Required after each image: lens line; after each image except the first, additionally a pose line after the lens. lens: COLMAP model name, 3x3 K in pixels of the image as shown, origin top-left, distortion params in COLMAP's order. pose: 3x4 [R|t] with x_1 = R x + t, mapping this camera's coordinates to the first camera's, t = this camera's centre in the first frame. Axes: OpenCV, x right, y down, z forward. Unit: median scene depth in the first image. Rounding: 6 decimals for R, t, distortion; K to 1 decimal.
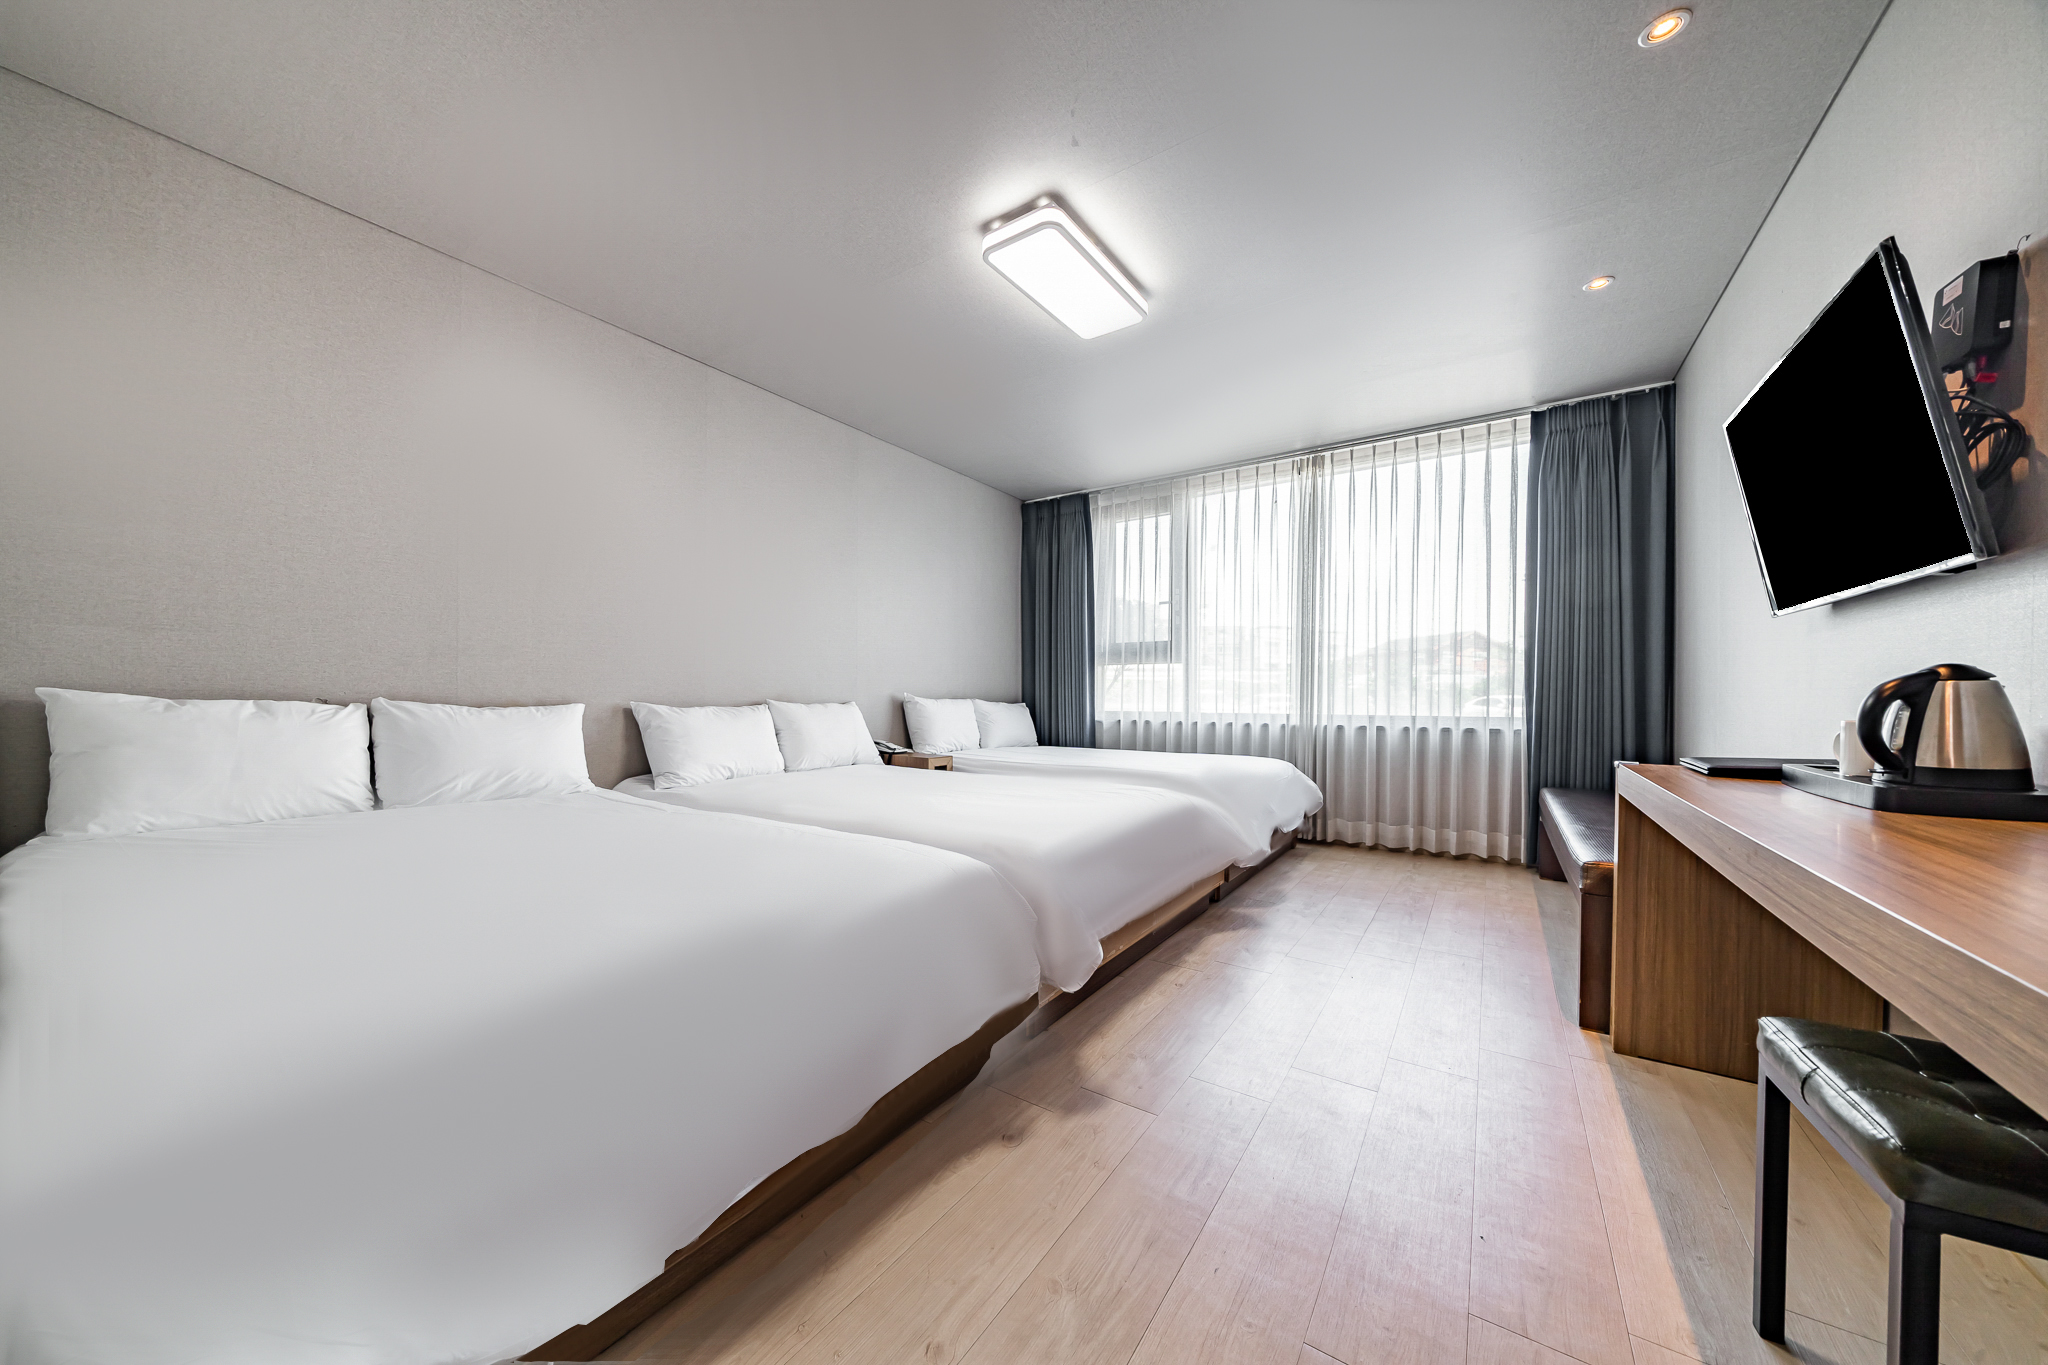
lens RADIAL K [[702.7, 0, 1006.2], [0, 702.7, 687.4], [0, 0, 1]] dist [-0.020075, 0.001551]
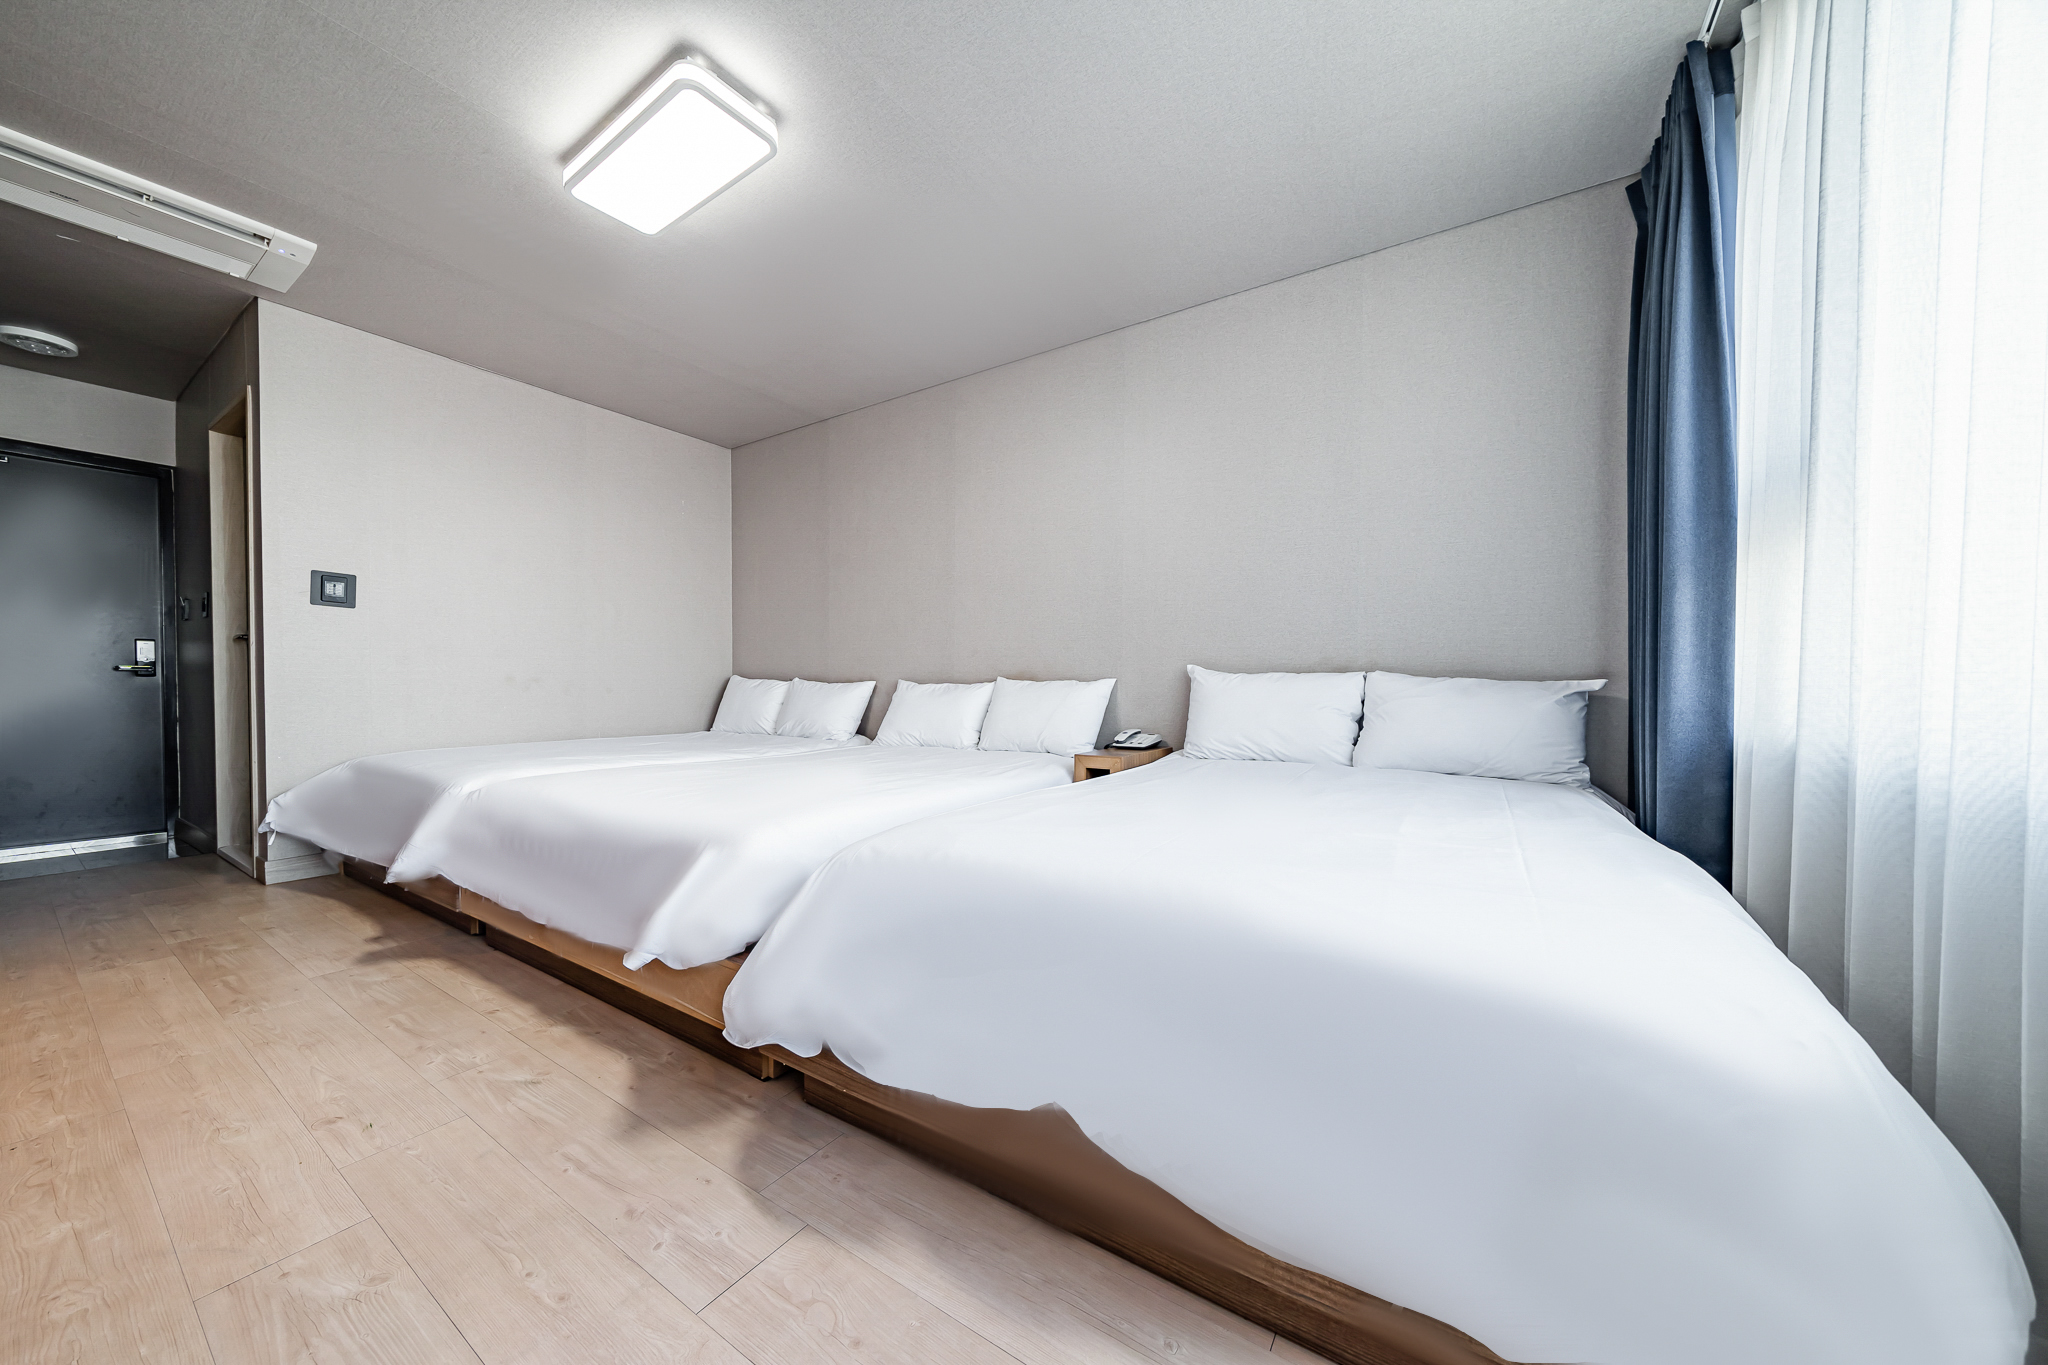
lens RADIAL K [[702.7, 0, 1014.9], [0, 702.7, 703.9], [0, 0, 1]] dist [-0.020075, 0.001551]
pose [[0.022490, 0.023924, -0.999461, 0.794971], [0.019486, 0.999513, 0.024364, 0.037921], [0.999557, -0.020023, 0.022013, 1.189713]]
